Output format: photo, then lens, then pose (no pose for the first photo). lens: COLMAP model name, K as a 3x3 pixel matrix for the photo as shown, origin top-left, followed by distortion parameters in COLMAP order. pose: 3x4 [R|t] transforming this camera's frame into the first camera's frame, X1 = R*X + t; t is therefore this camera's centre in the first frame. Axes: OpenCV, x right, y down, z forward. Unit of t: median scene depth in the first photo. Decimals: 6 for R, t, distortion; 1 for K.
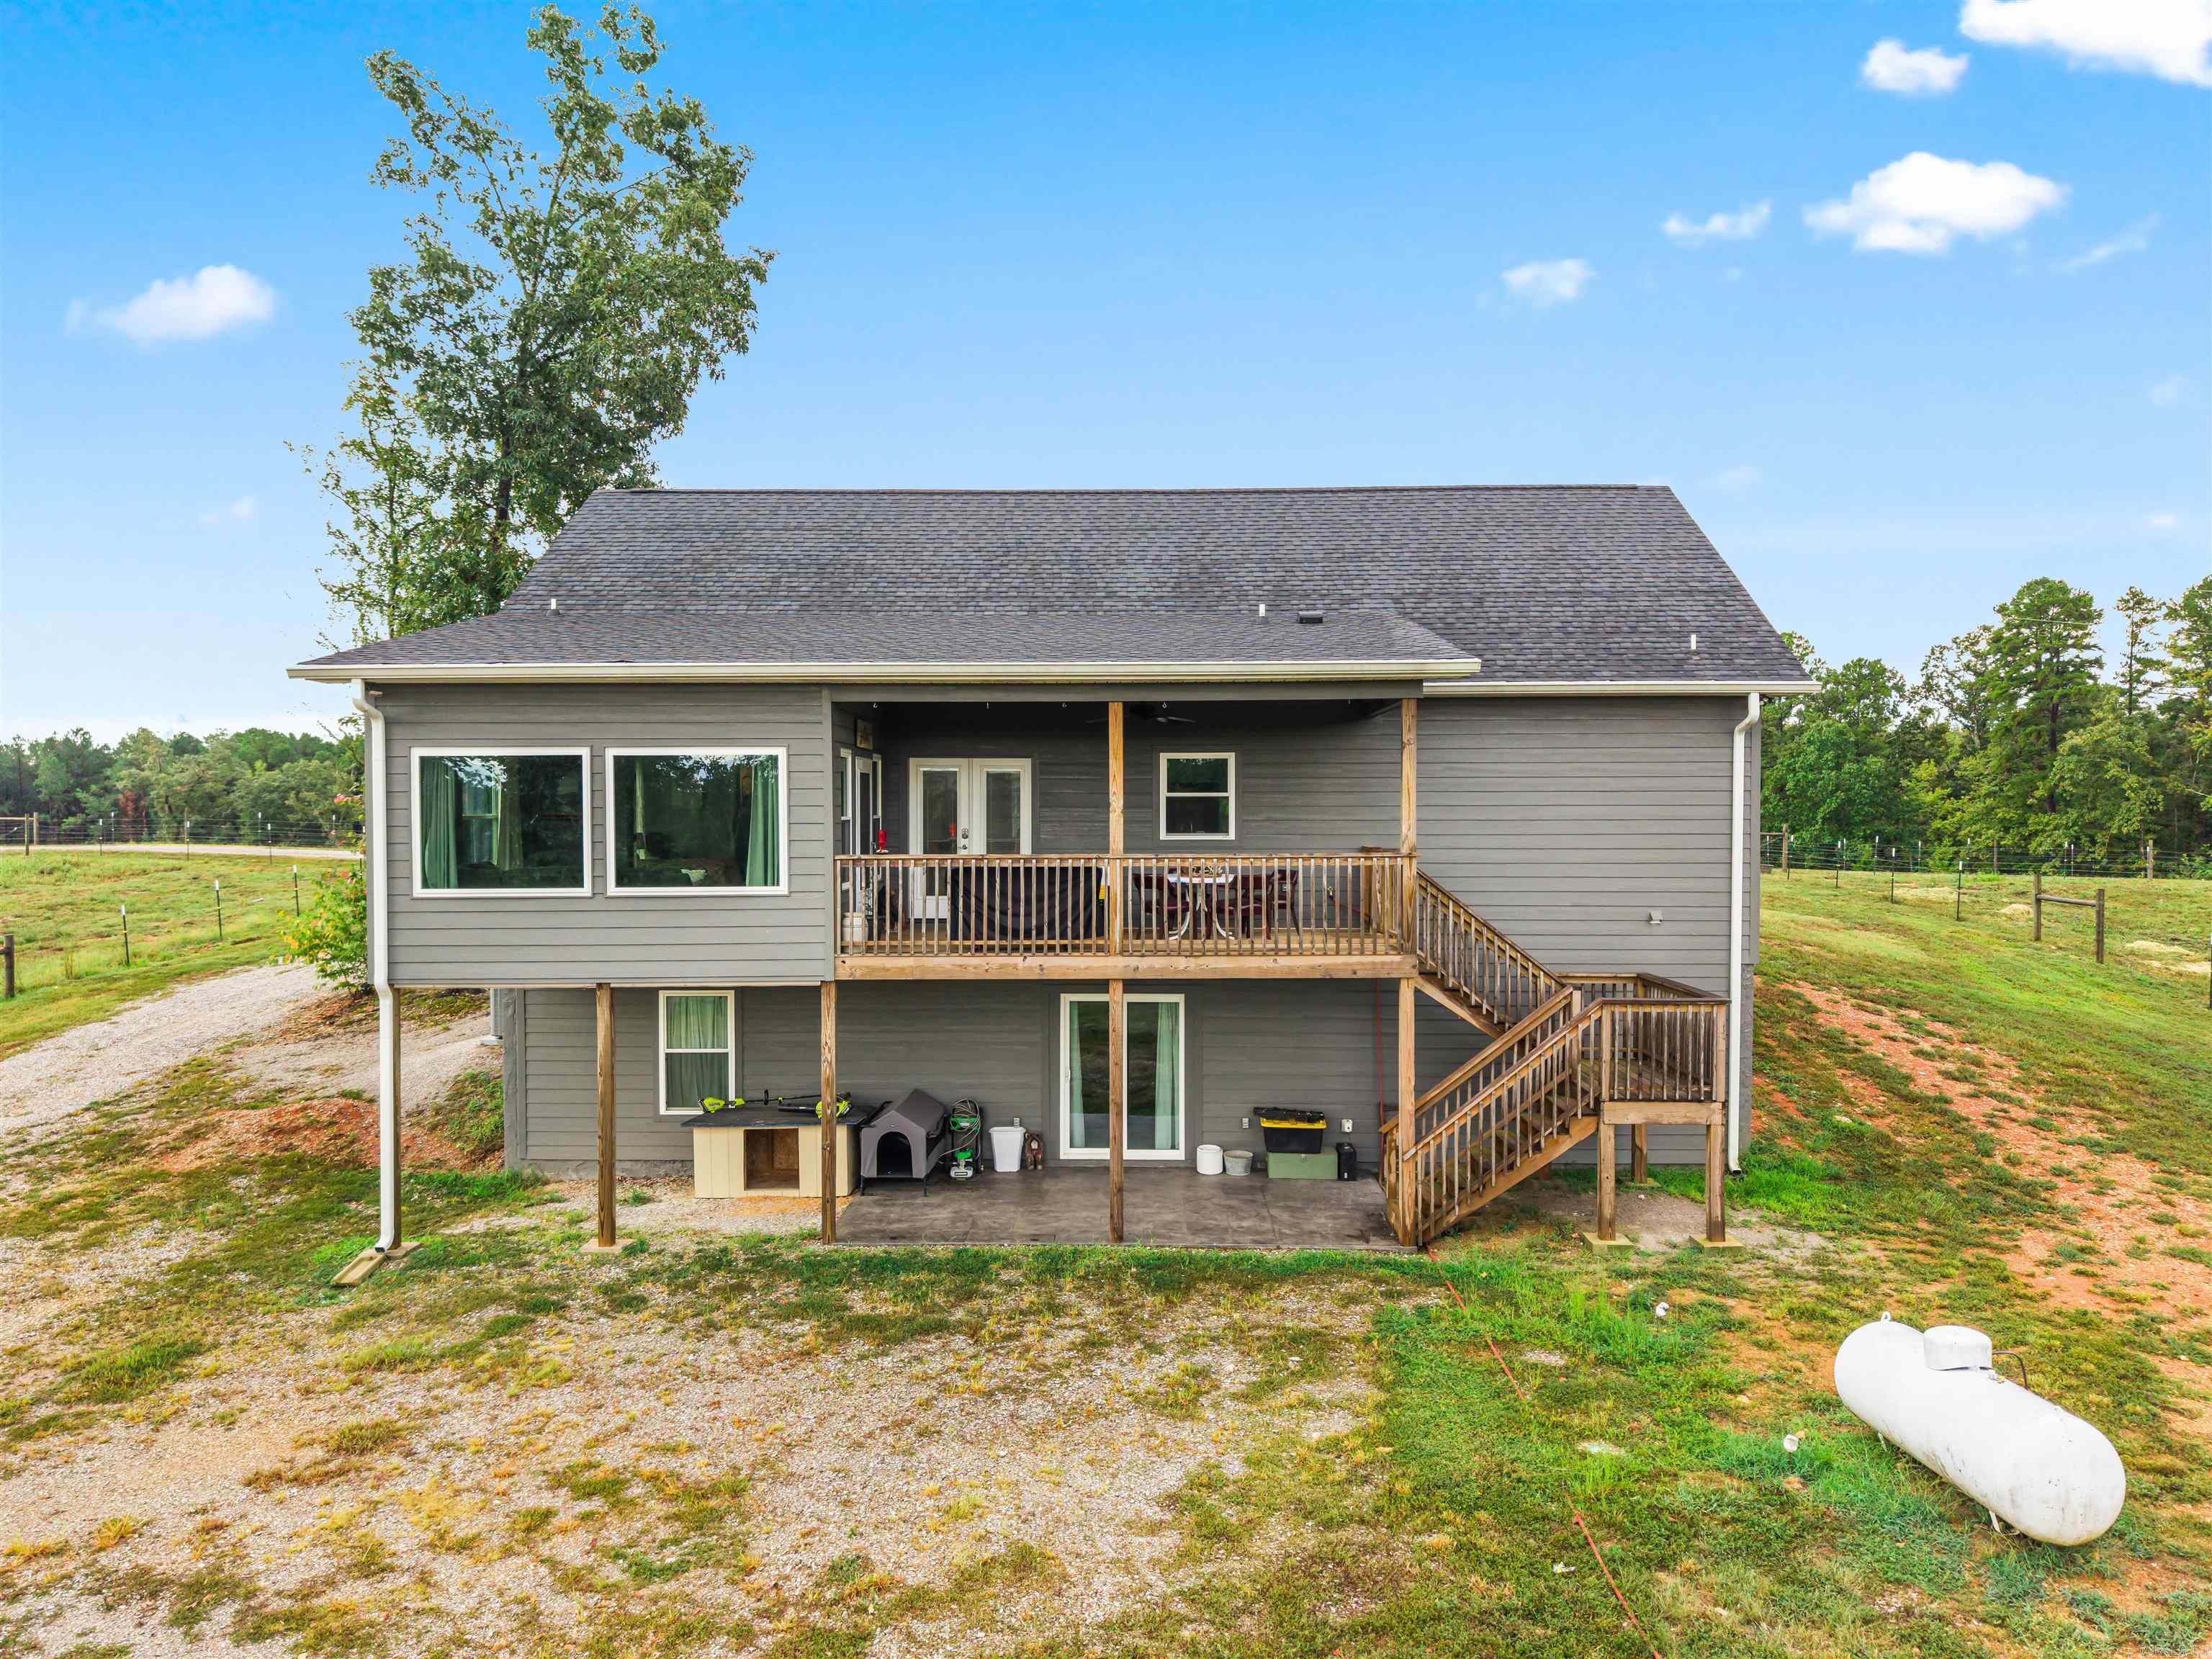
lens RADIAL K [[1490.3, 0, 1100.5], [0, 1490.3, 883.7], [0, 0, 1]] dist [0.000466, -0.003585]
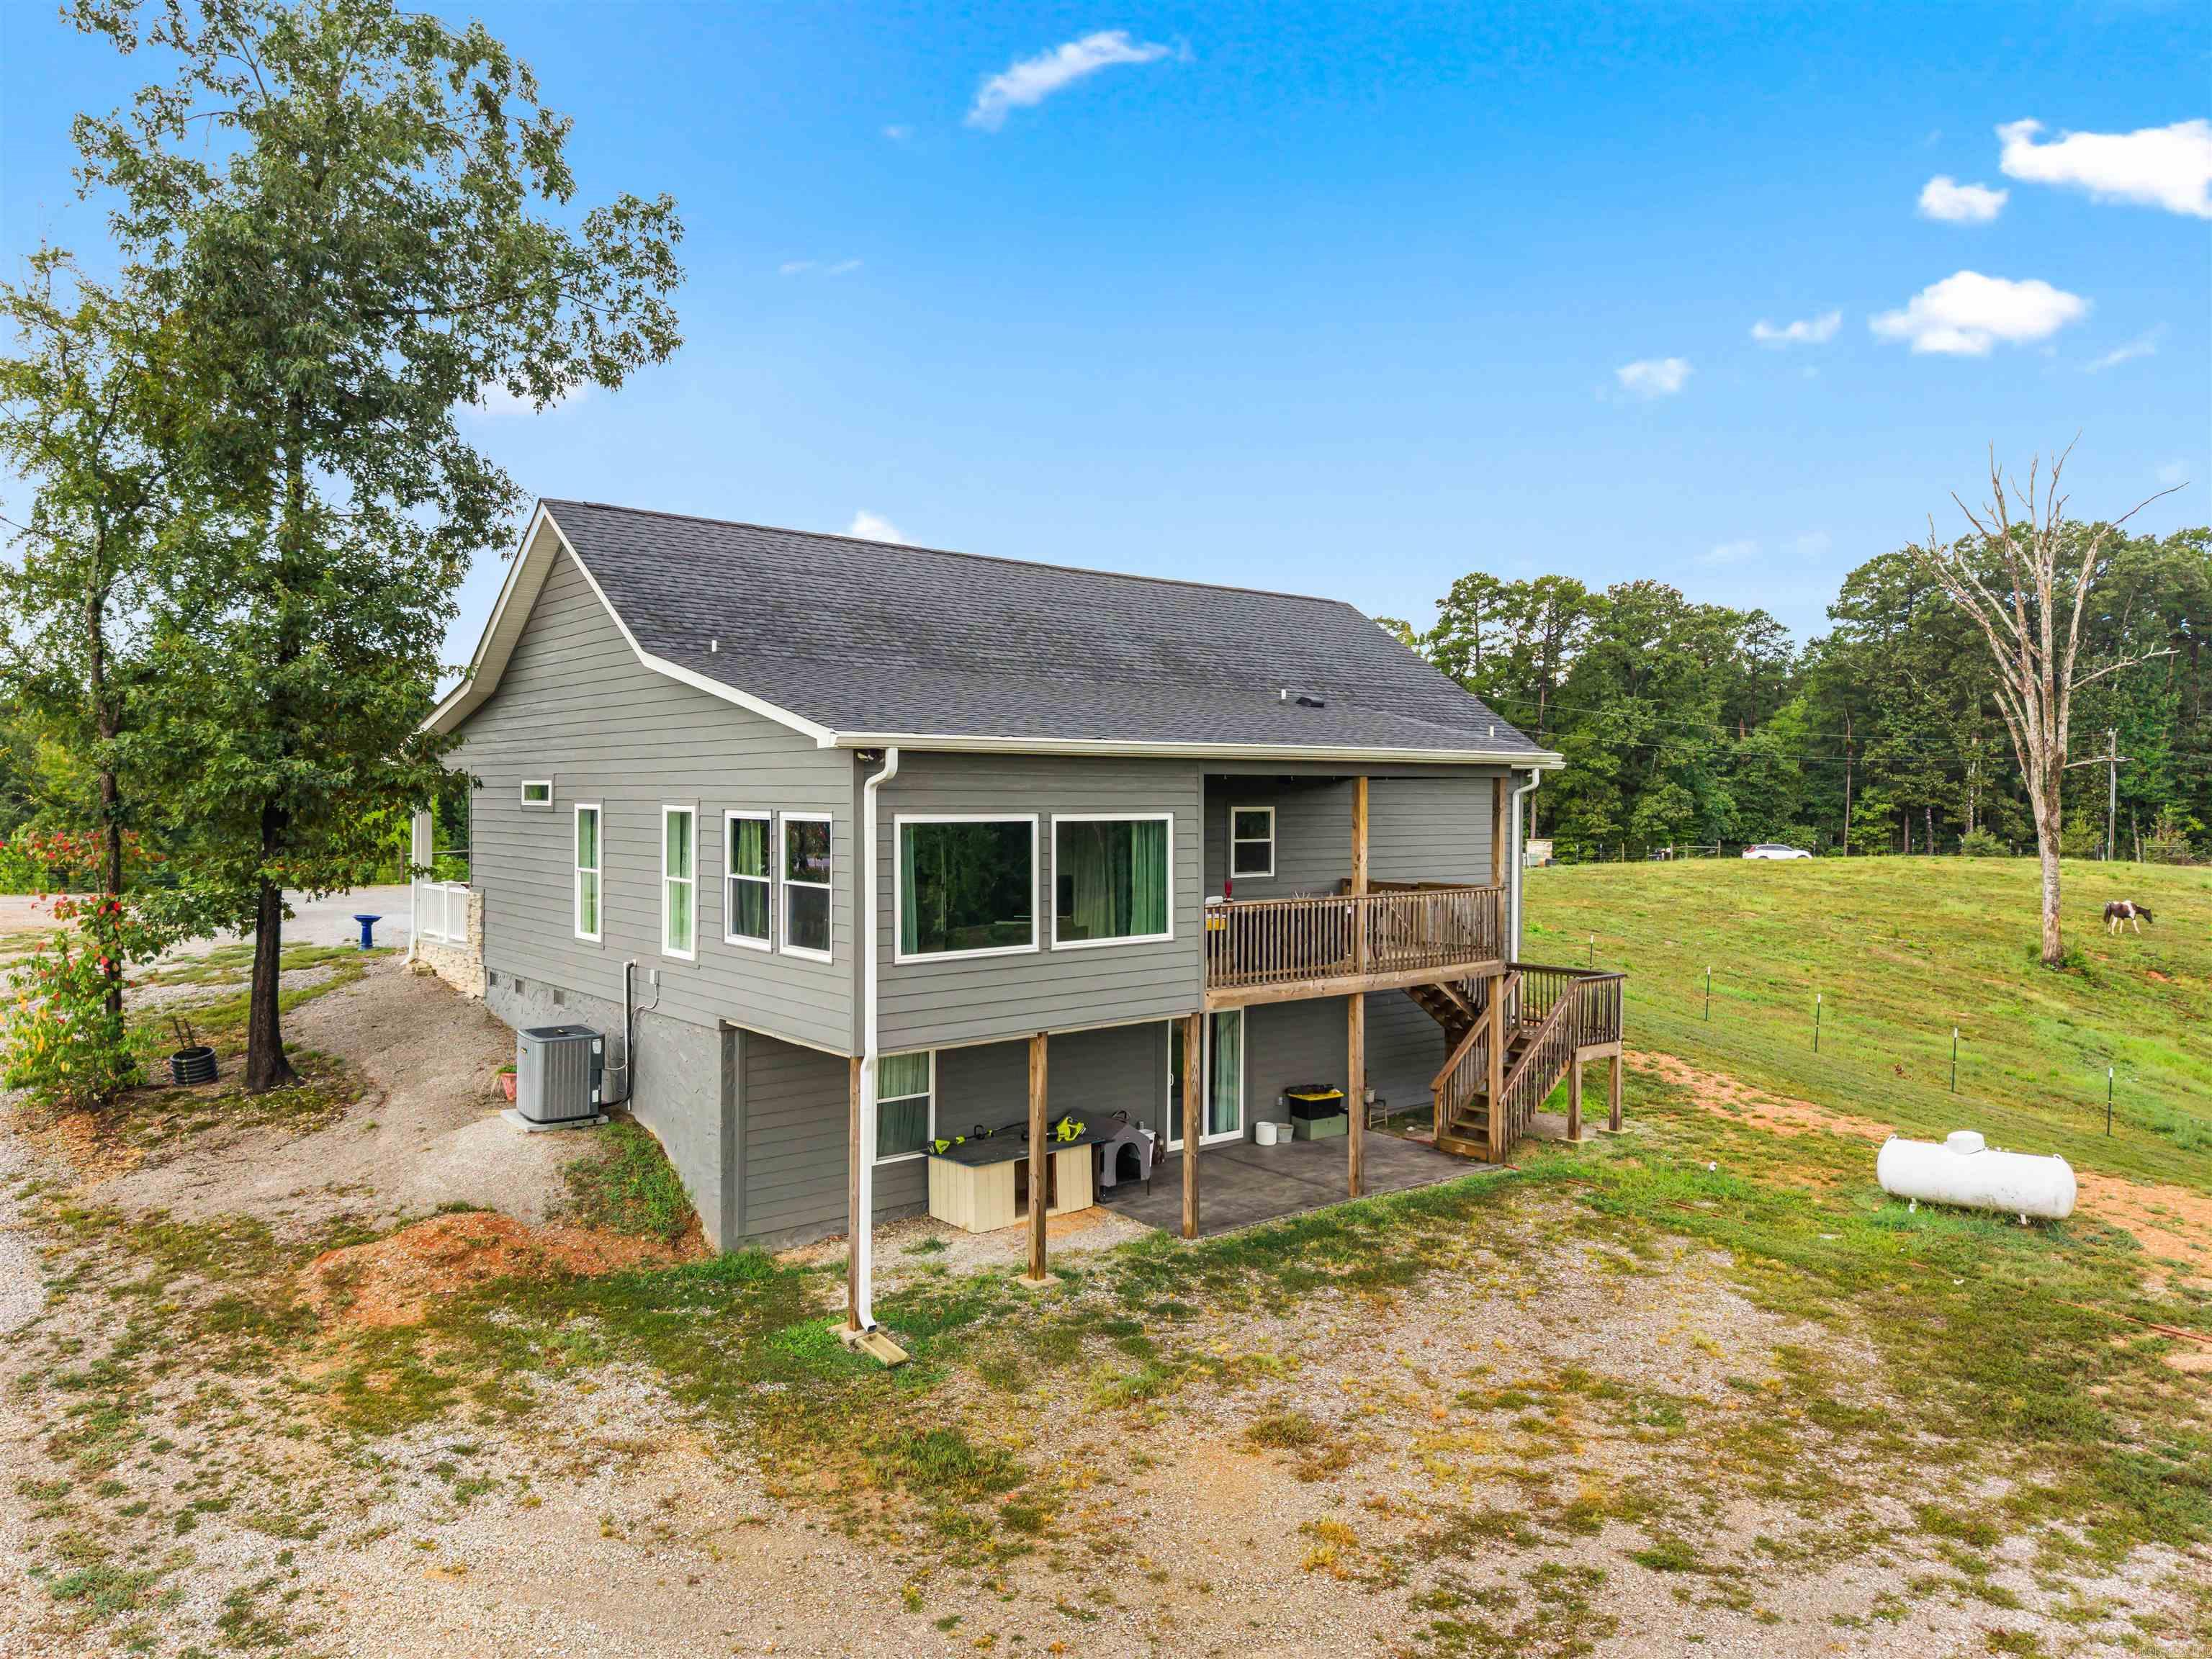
lens RADIAL K [[1515.3, 0, 1106.0], [0, 1515.3, 829.5], [0, 0, 1]] dist [0.006635, 0.001980]
pose [[0.769241, -0.011835, 0.638849, -1.013036], [0.032782, 0.999243, -0.020962, -0.055873], [-0.638117, 0.037068, 0.769046, 0.127233]]
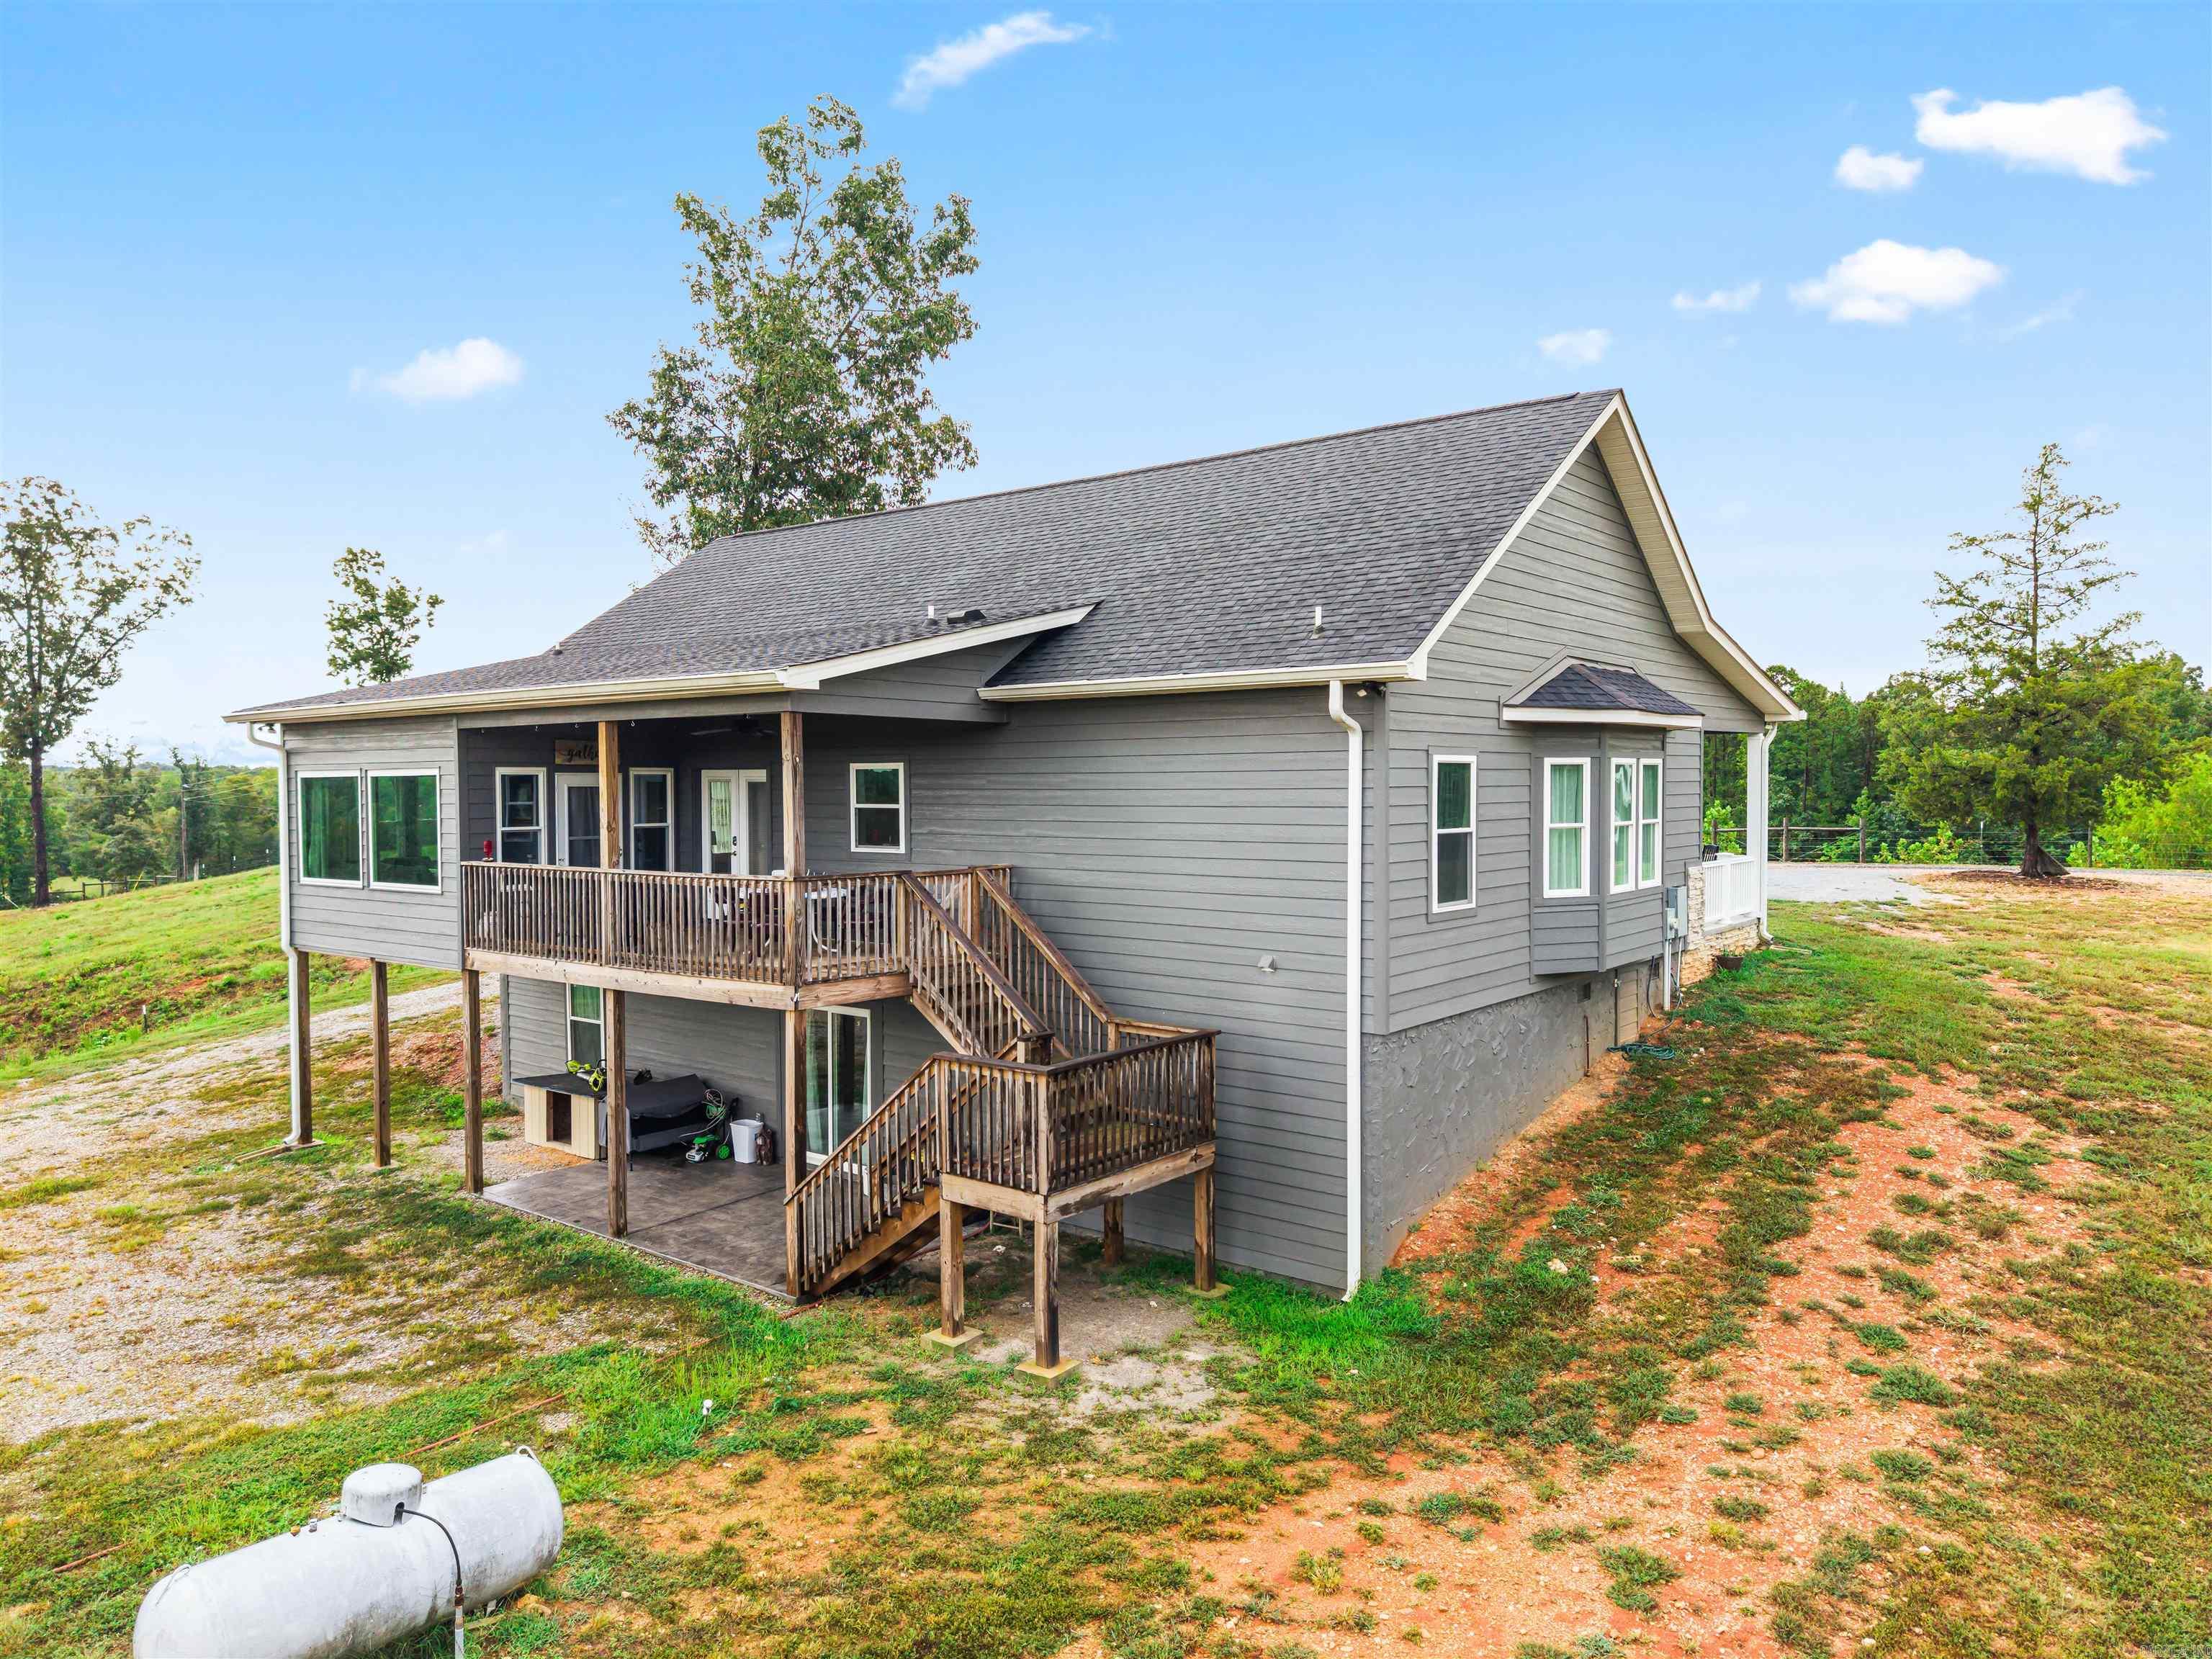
lens RADIAL K [[1504.6, 0, 1113.5], [0, 1504.6, 847.9], [0, 0, 1]] dist [0.002738, 0.002461]
pose [[0.797029, 0.024272, -0.603453, 0.952436], [-0.025885, 0.999647, 0.006020, -0.051172], [0.603386, 0.010822, 0.797376, 0.368633]]
